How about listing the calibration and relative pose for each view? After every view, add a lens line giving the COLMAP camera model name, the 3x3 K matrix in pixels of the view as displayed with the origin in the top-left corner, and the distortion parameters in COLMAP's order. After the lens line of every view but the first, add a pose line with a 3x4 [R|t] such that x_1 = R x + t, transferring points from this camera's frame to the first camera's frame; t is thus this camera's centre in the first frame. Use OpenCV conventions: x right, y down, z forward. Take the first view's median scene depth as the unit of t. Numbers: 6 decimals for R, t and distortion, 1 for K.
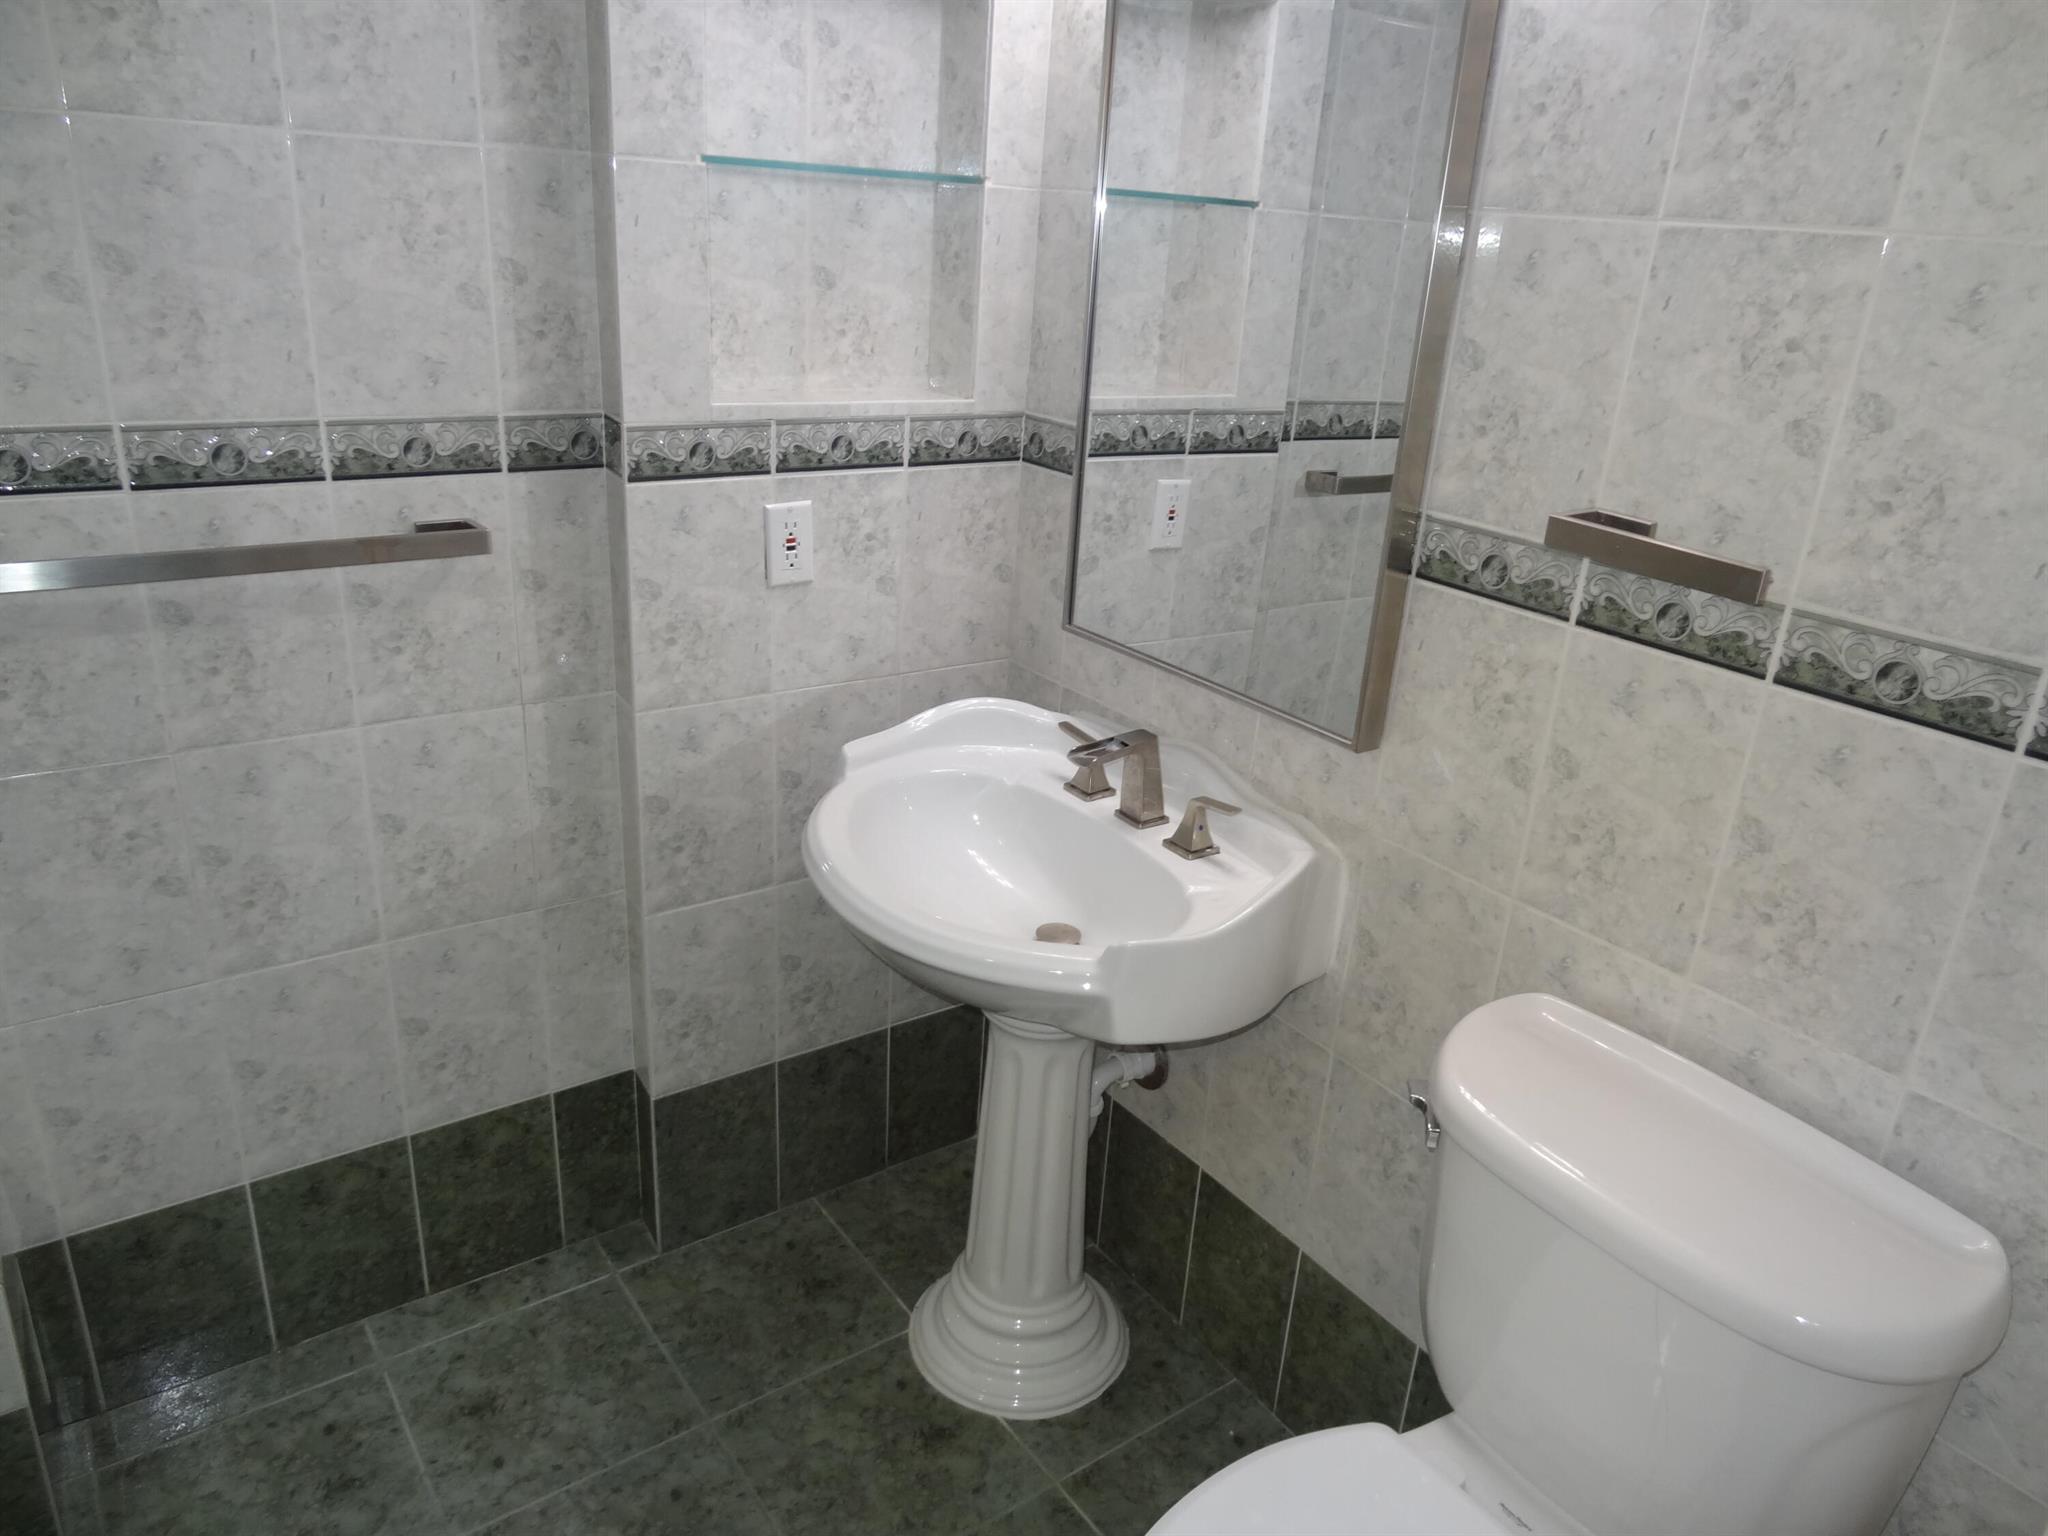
lens RADIAL K [[1416.4, 0, 1028.4], [0, 1416.4, 768.6], [0, 0, 1]] dist [-0.006717, 0.008578]
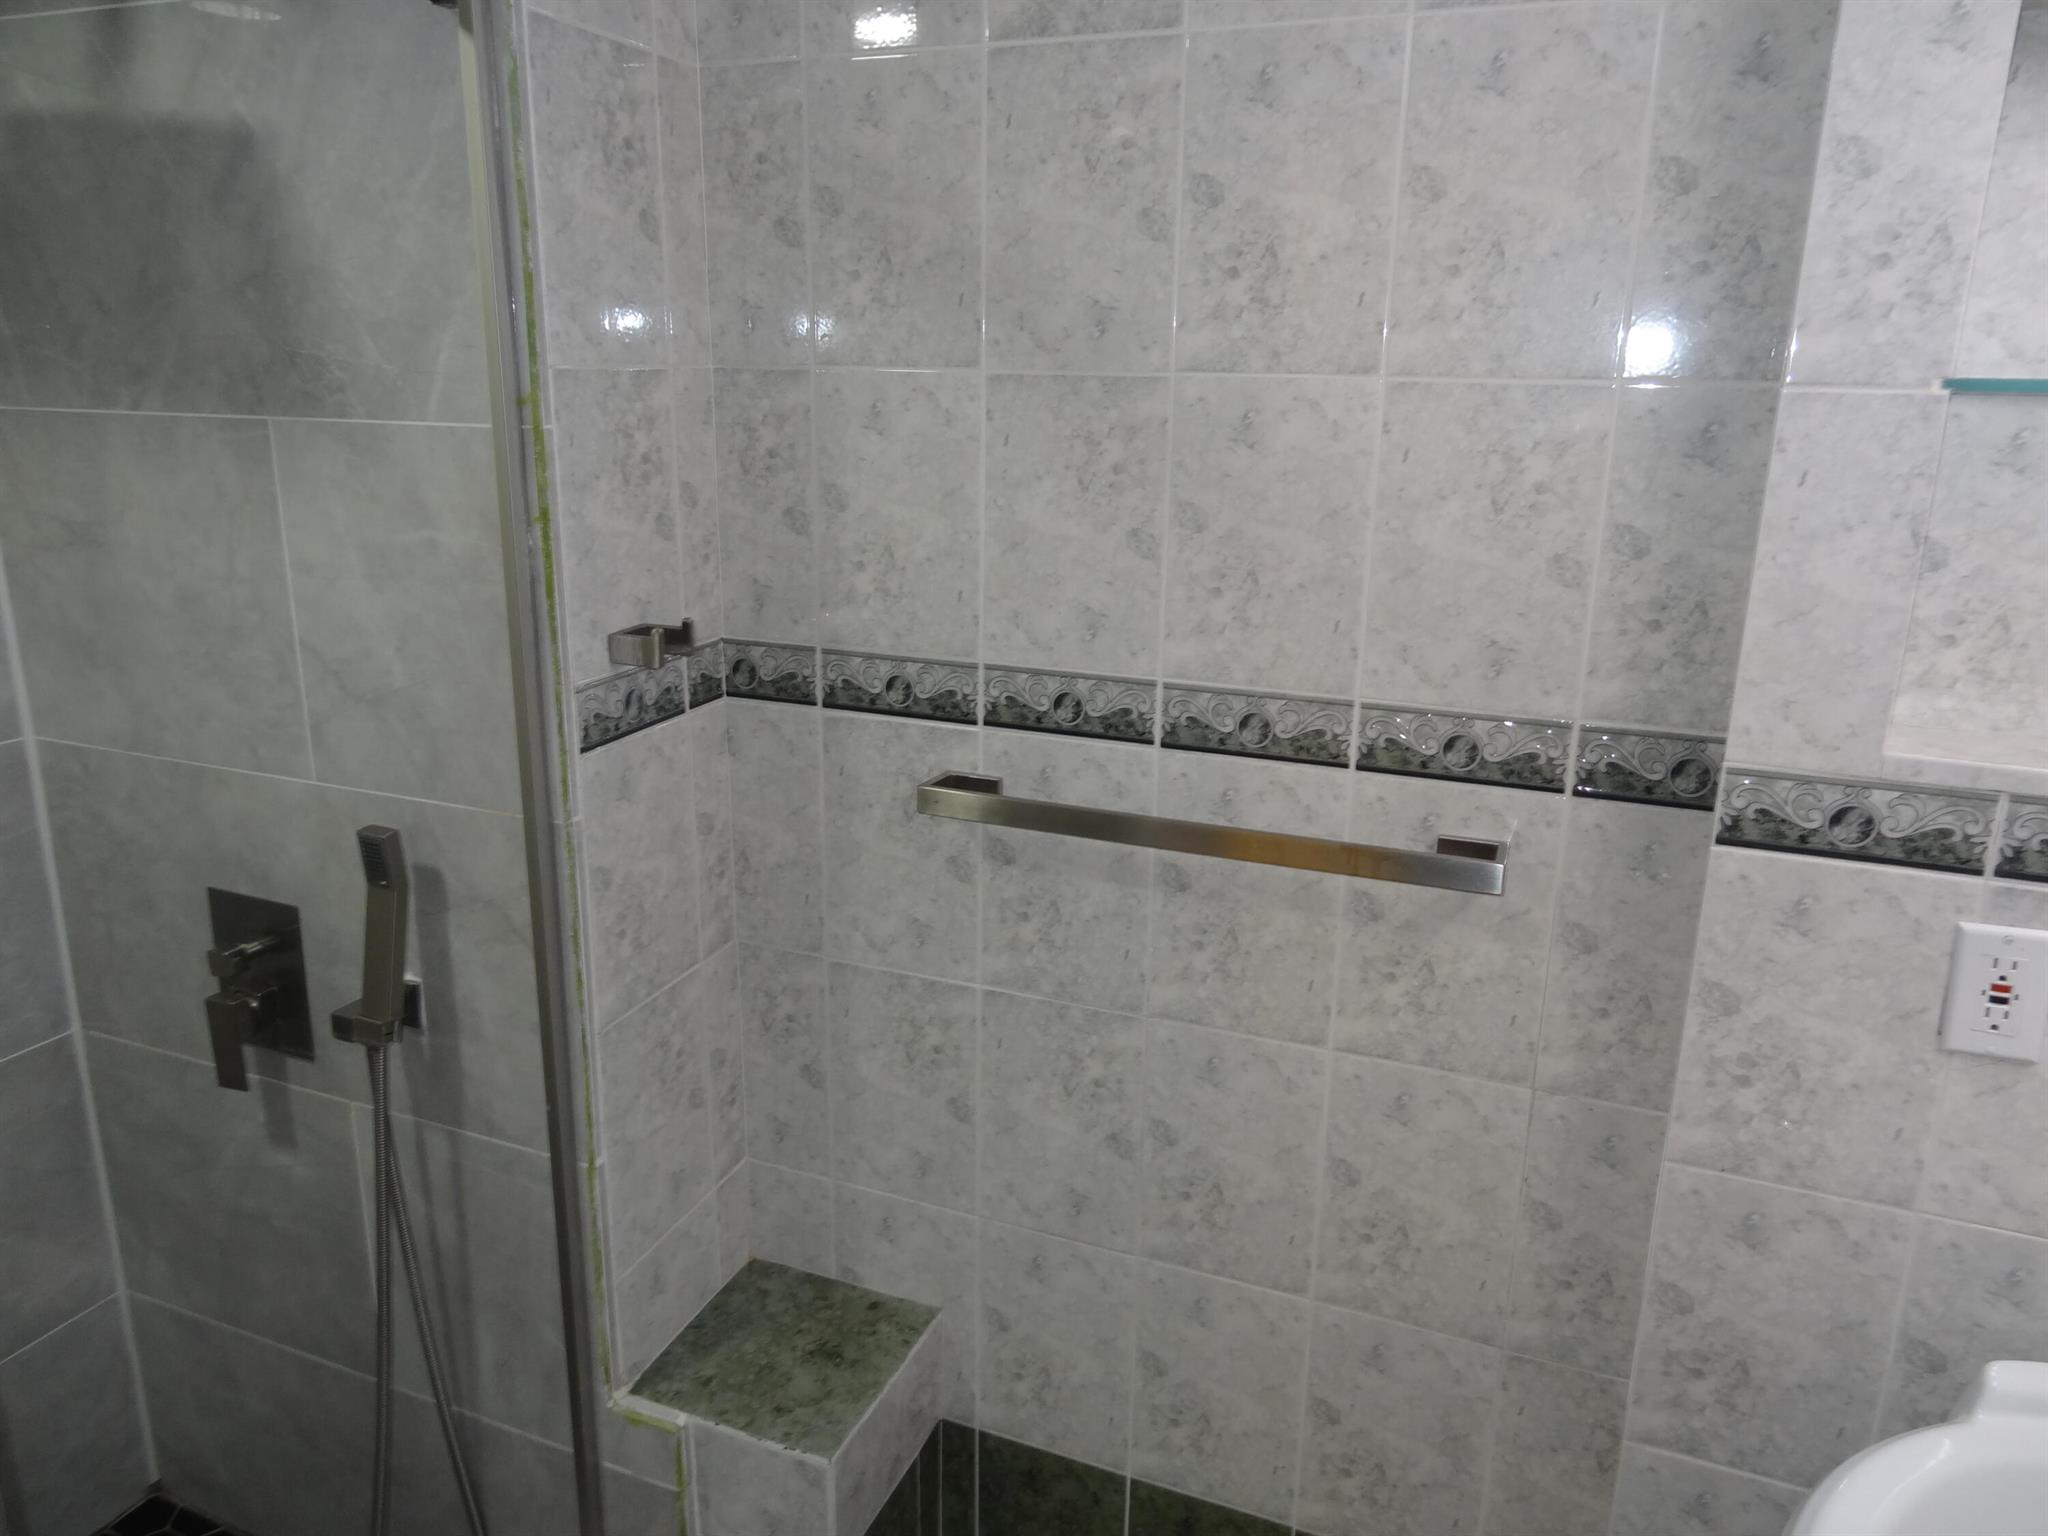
lens RADIAL K [[1416.4, 0, 1022.0], [0, 1416.4, 767.4], [0, 0, 1]] dist [-0.006717, 0.008578]
pose [[0.531900, 0.173891, -0.828761, 0.098985], [-0.297345, 0.954723, 0.009484, -0.145538], [0.792886, 0.241384, 0.559522, 0.347571]]
